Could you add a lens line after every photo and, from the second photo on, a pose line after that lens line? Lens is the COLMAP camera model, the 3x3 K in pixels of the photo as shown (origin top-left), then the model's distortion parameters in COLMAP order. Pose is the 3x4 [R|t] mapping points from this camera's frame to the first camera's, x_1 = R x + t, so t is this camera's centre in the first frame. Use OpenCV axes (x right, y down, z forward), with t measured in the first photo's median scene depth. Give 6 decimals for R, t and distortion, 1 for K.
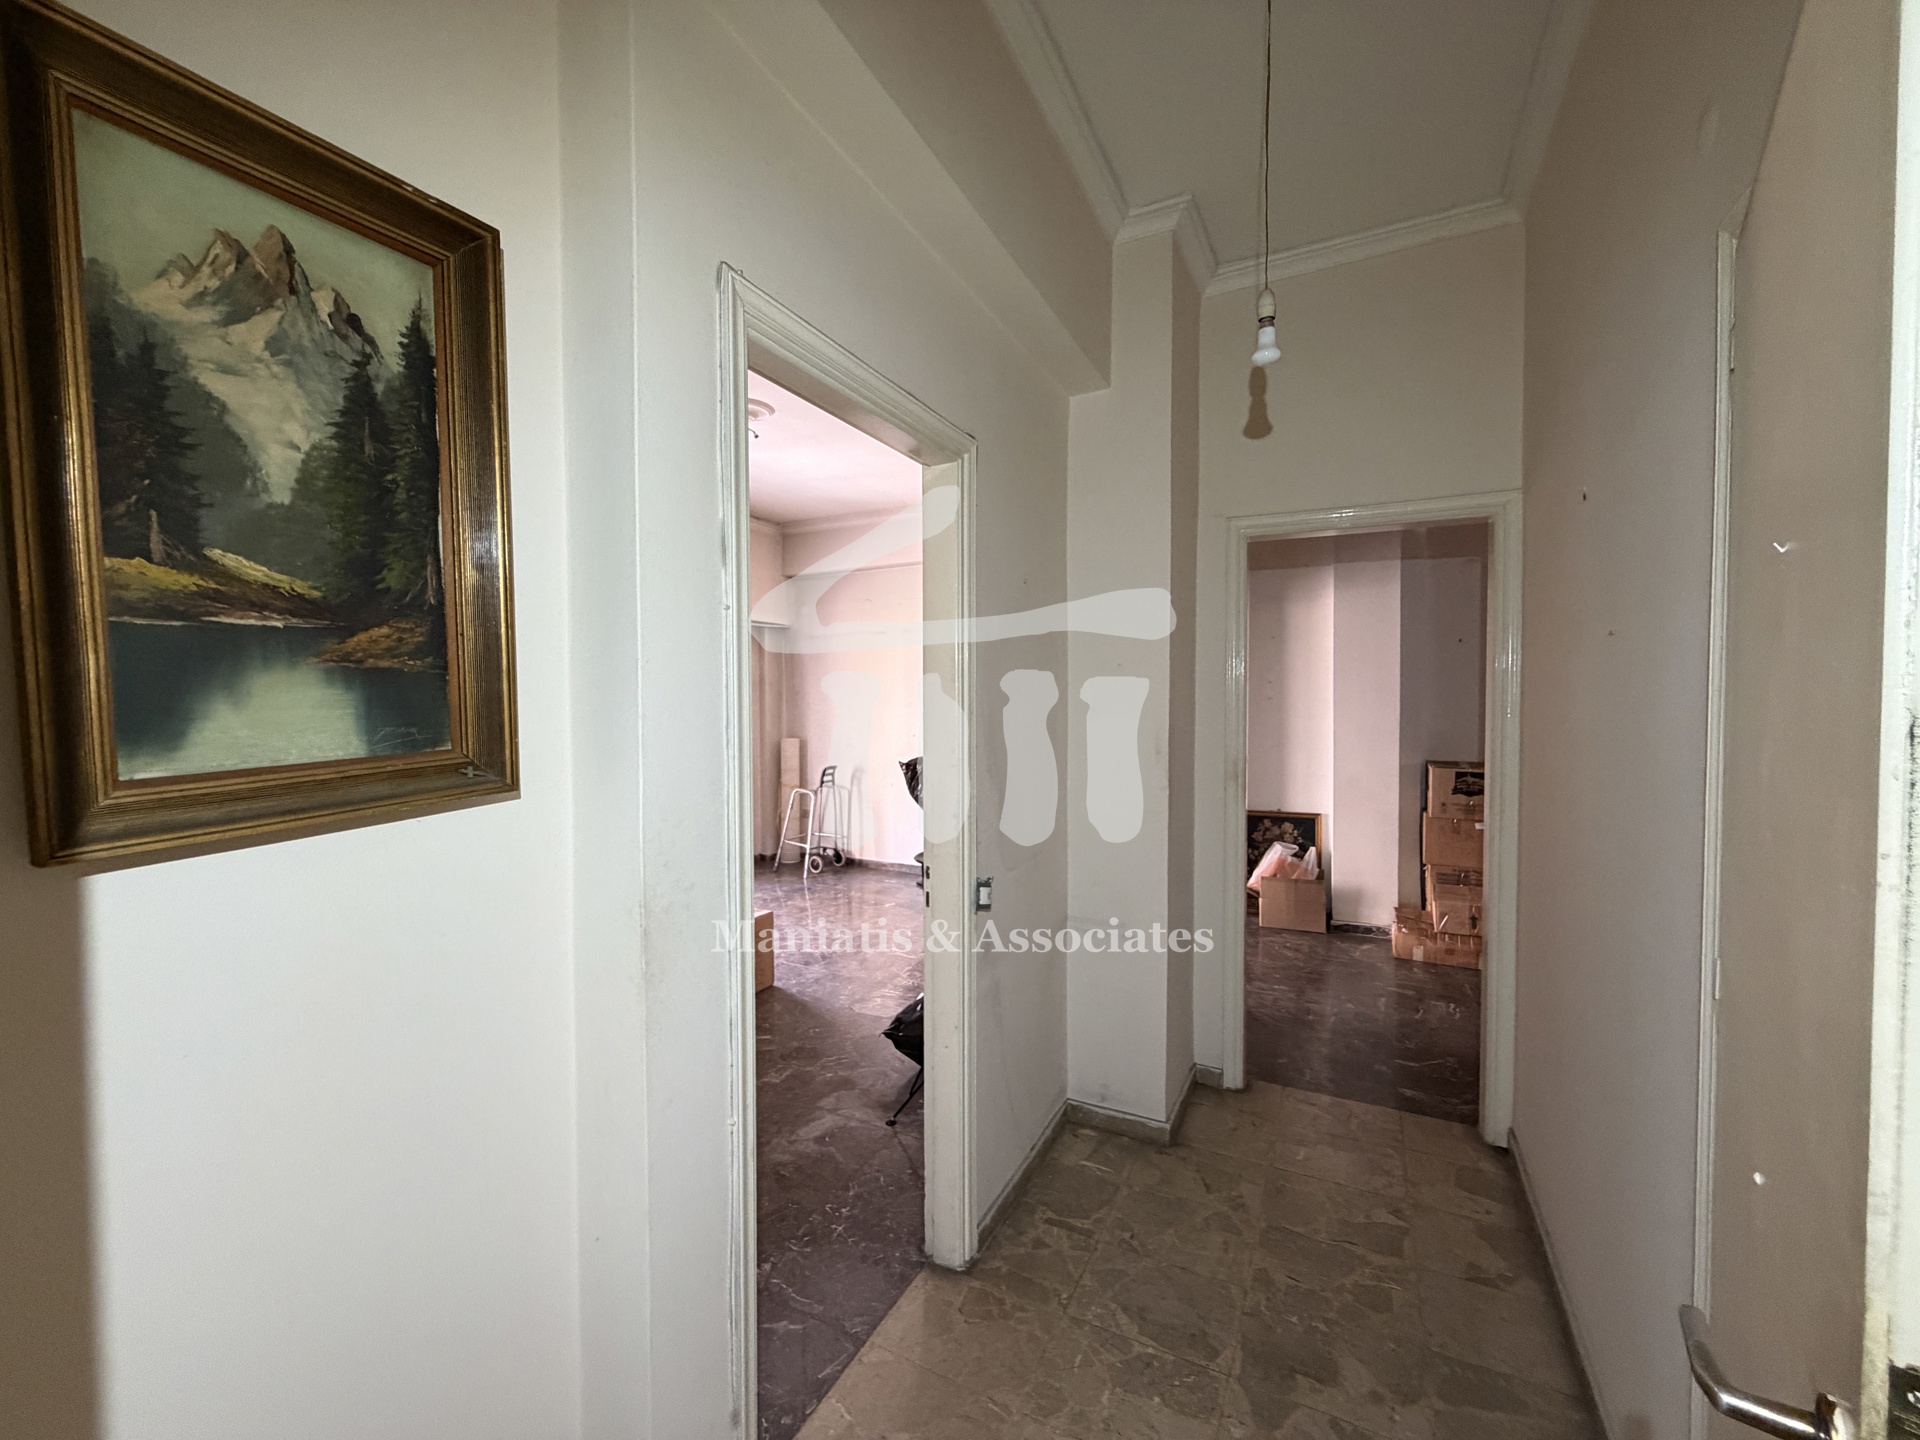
lens RADIAL K [[764.4, 0, 951.2], [0, 764.4, 724.5], [0, 0, 1]] dist [-0.000581, -0.000111]
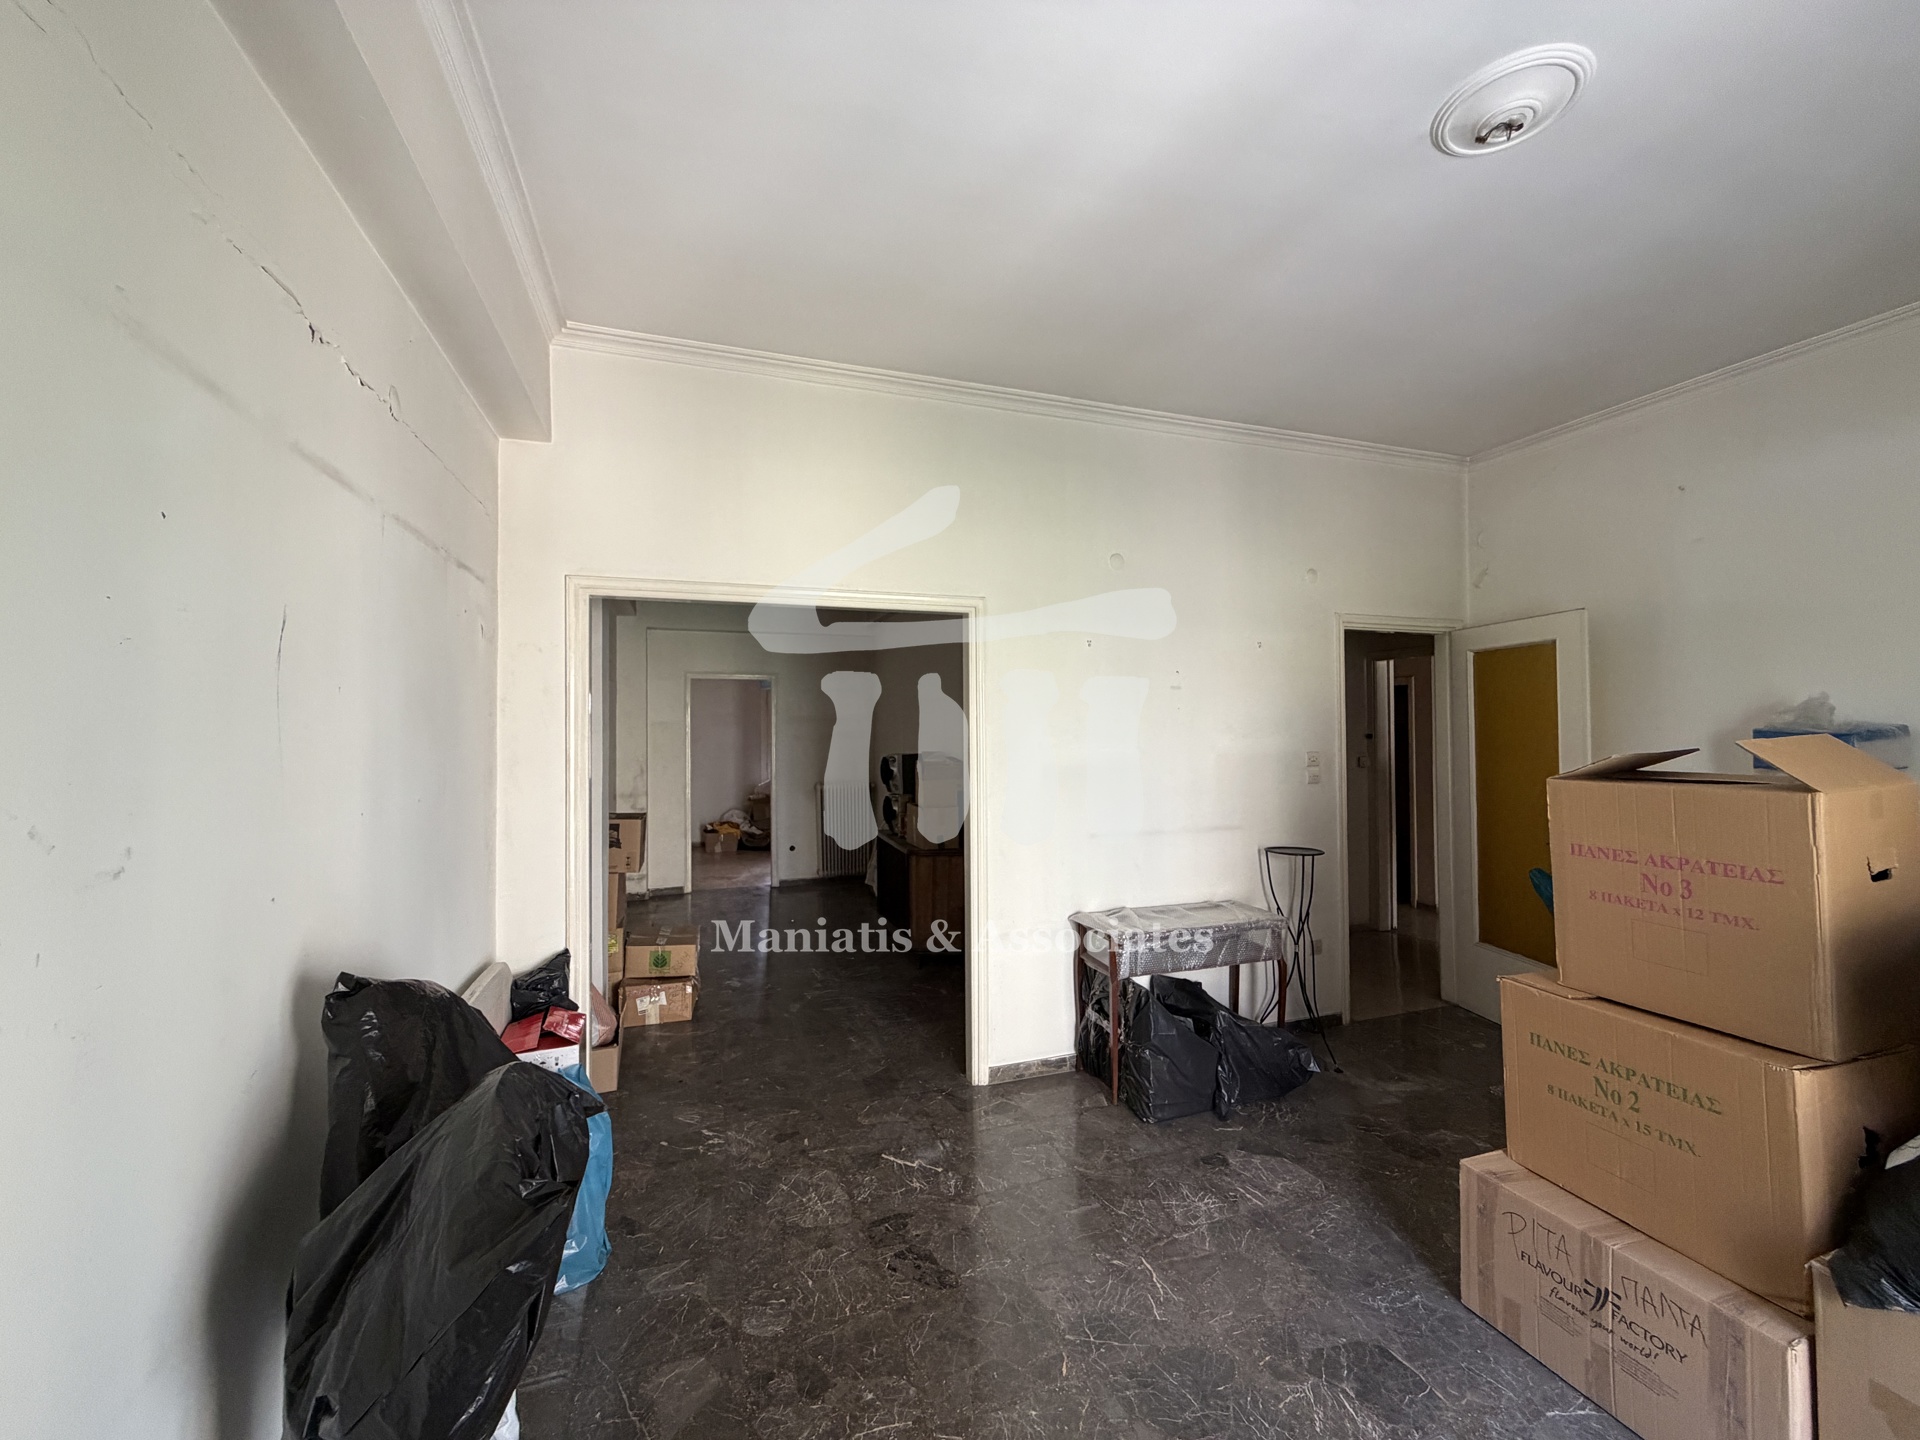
lens RADIAL K [[764.4, 0, 952.2], [0, 764.4, 719.3], [0, 0, 1]] dist [-0.000581, -0.000111]
pose [[-0.717718, 0.019368, 0.696065, -0.215274], [0.034156, 0.999389, 0.007411, -0.042918], [-0.695496, 0.029093, -0.717941, 0.978644]]
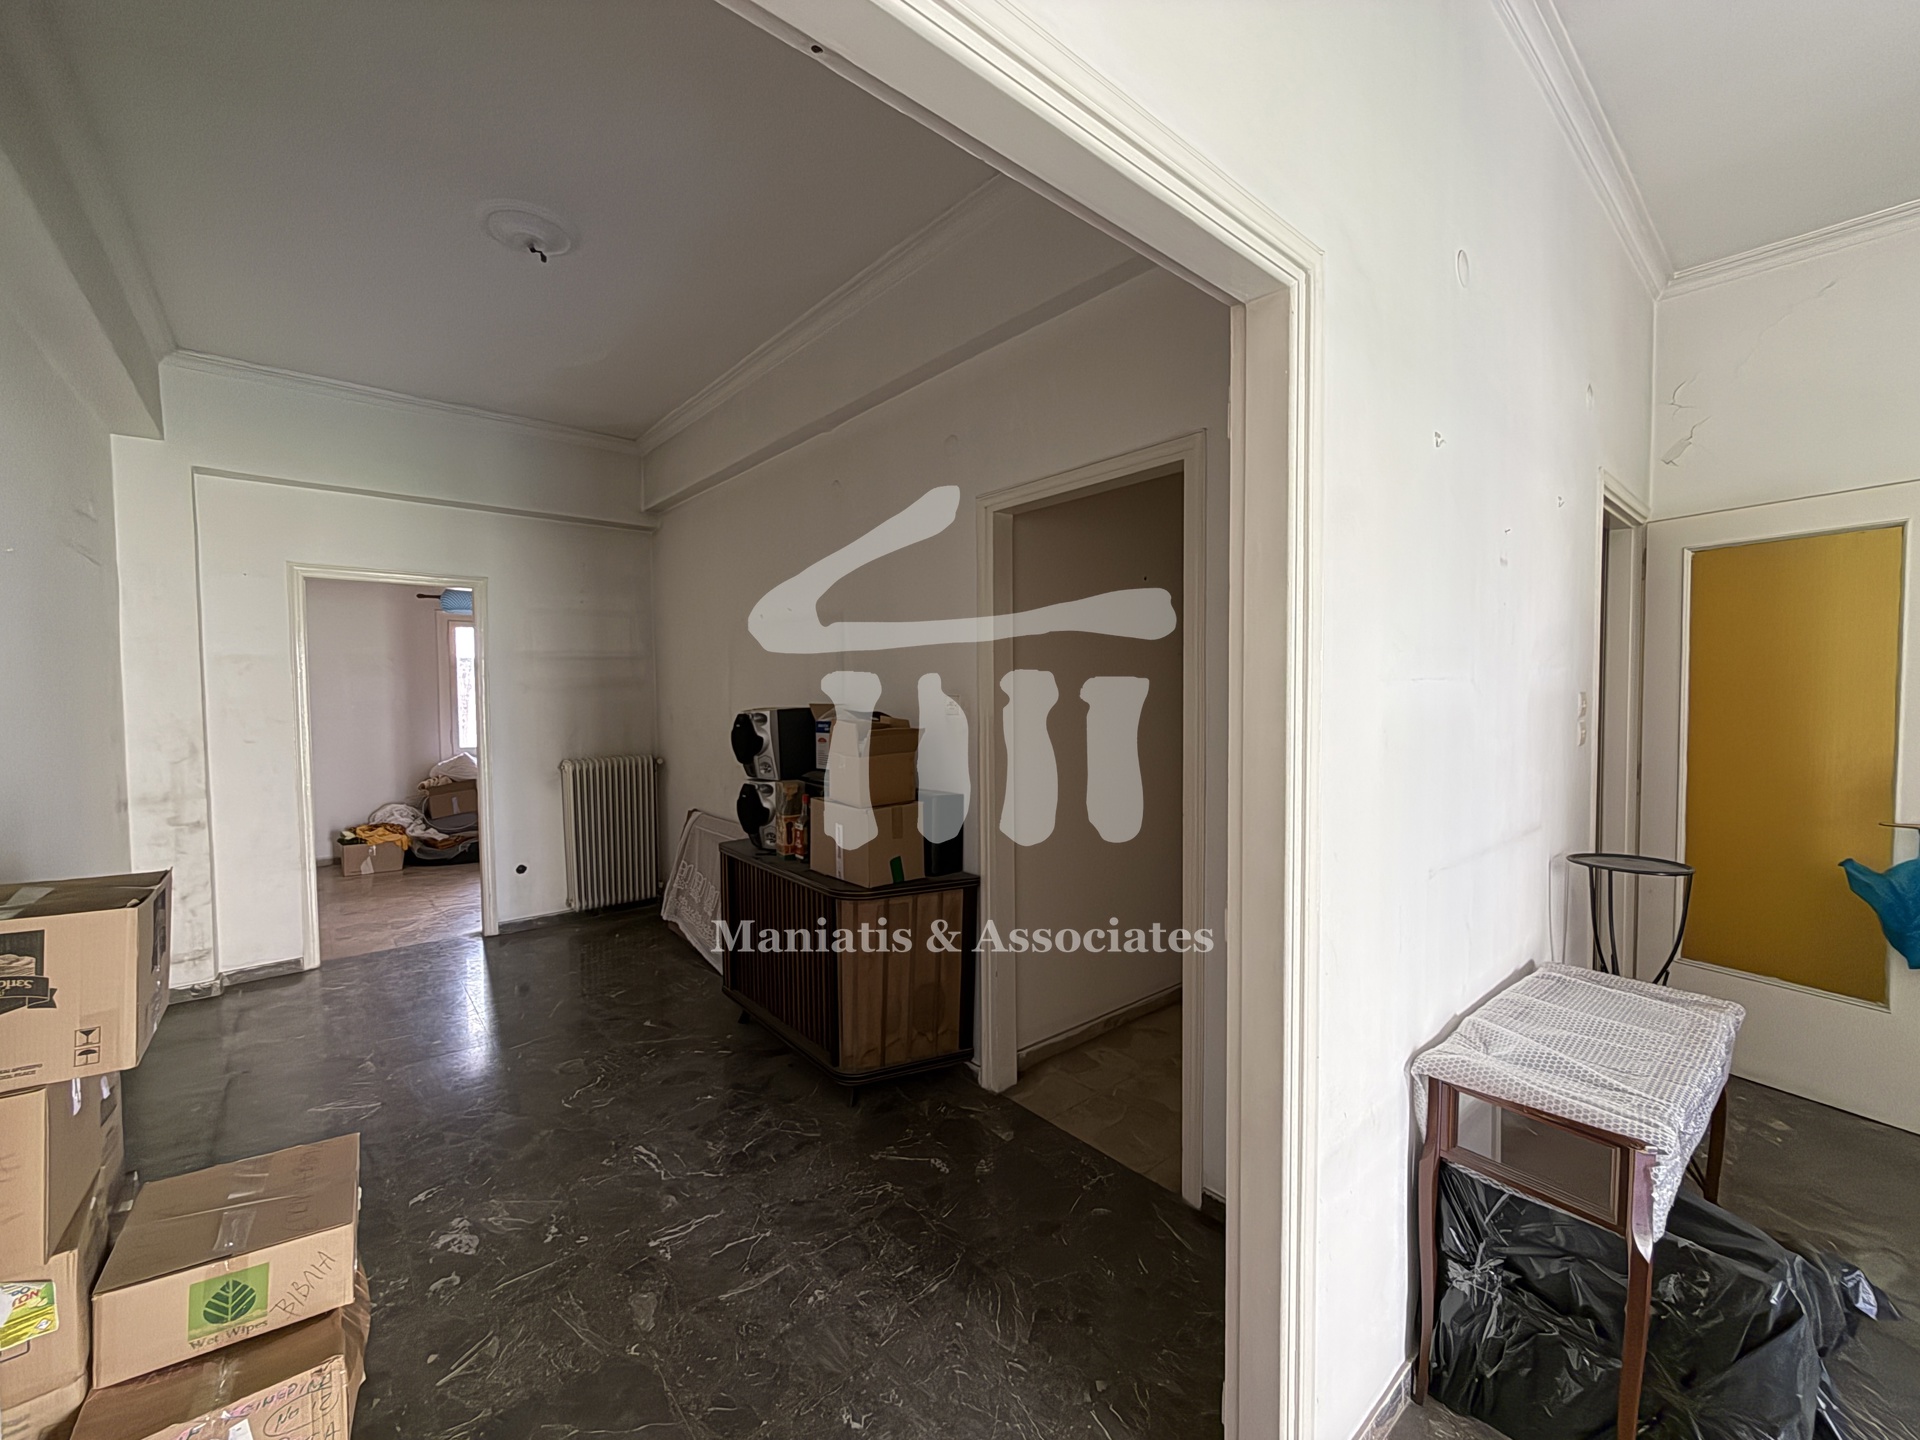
lens RADIAL K [[764.4, 0, 951.4], [0, 764.4, 718.9], [0, 0, 1]] dist [-0.000581, -0.000111]
pose [[-0.922143, -0.003119, 0.386836, 0.143038], [0.025095, 0.997379, 0.067862, -0.022394], [-0.386034, 0.072286, -0.919648, 0.800075]]
